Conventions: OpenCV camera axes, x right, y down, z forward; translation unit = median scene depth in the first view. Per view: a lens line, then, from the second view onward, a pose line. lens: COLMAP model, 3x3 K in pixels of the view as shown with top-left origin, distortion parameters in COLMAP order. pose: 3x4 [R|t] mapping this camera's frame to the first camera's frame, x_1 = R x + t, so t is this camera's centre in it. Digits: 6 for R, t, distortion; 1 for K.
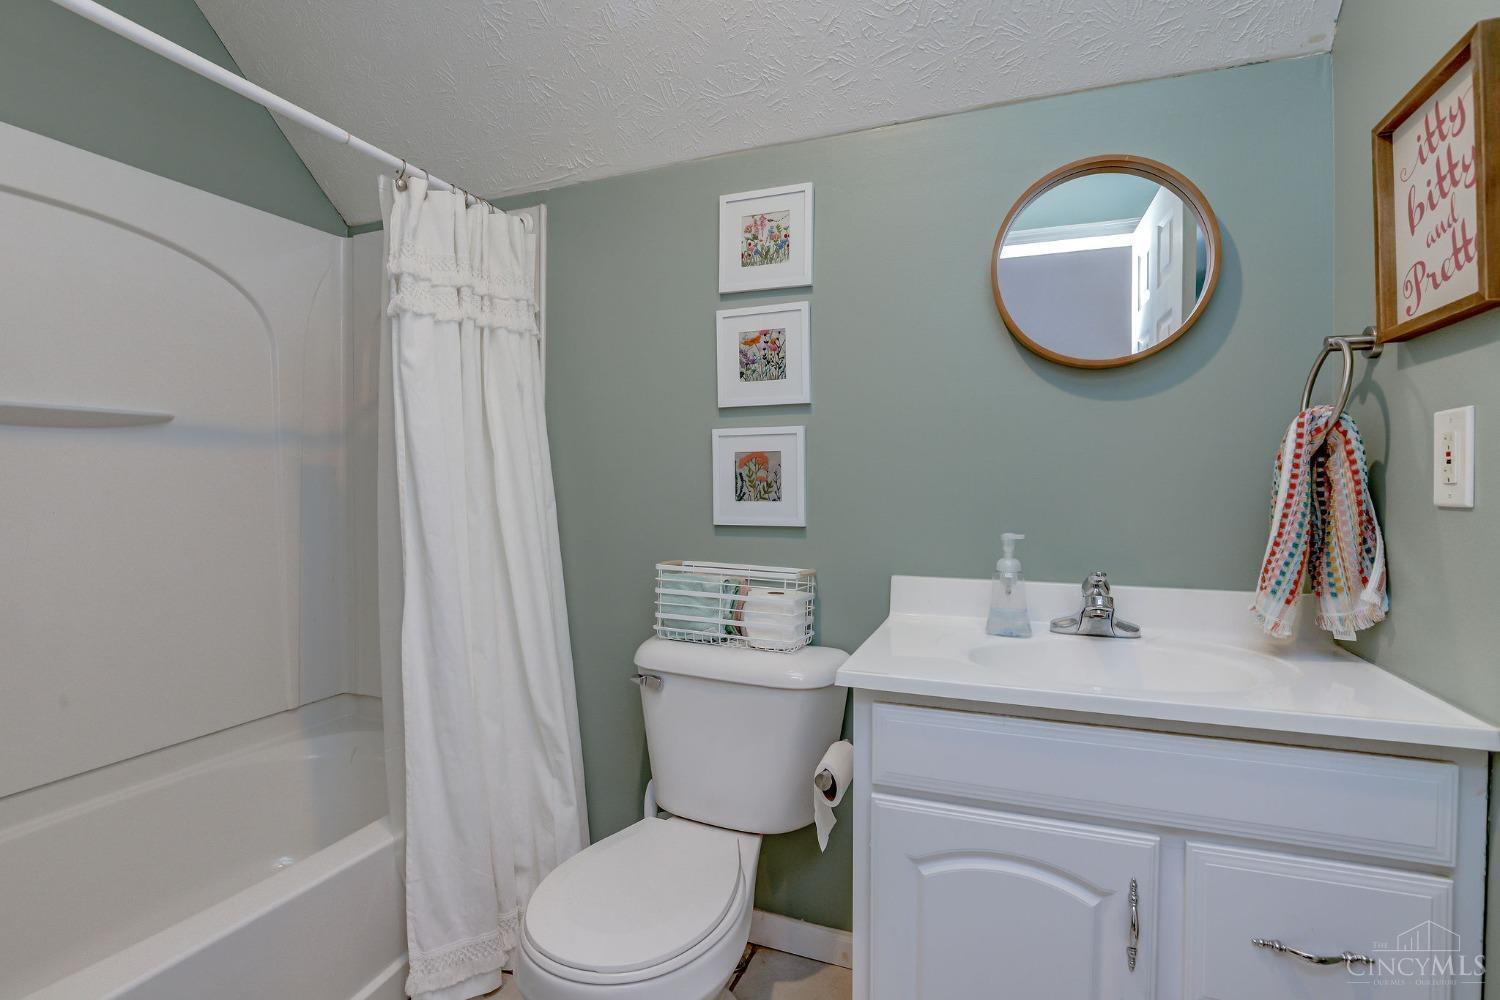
lens RADIAL K [[686.9, 0, 755.5], [0, 686.9, 492.4], [0, 0, 1]] dist [-0.023173, -0.000100]
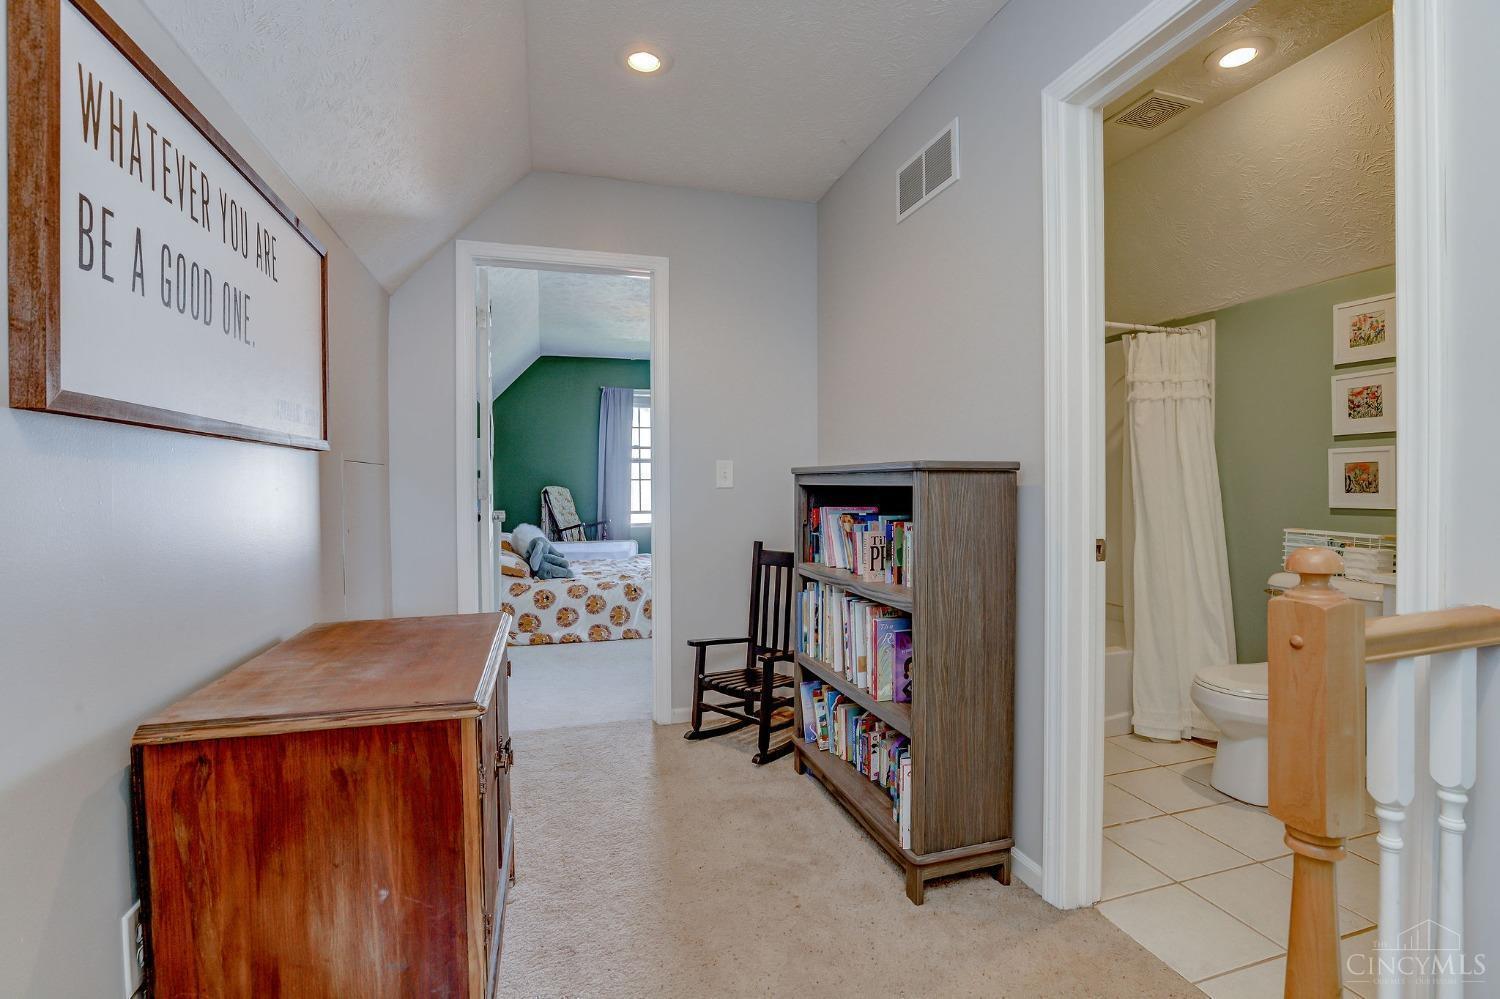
lens RADIAL K [[686.9, 0, 759.9], [0, 686.9, 490.9], [0, 0, 1]] dist [-0.023173, -0.000100]
pose [[0.618831, 0.007488, -0.785488, 0.370540], [-0.007719, 0.999964, 0.003451, 0.012712], [0.785486, 0.003927, 0.618867, -1.073929]]
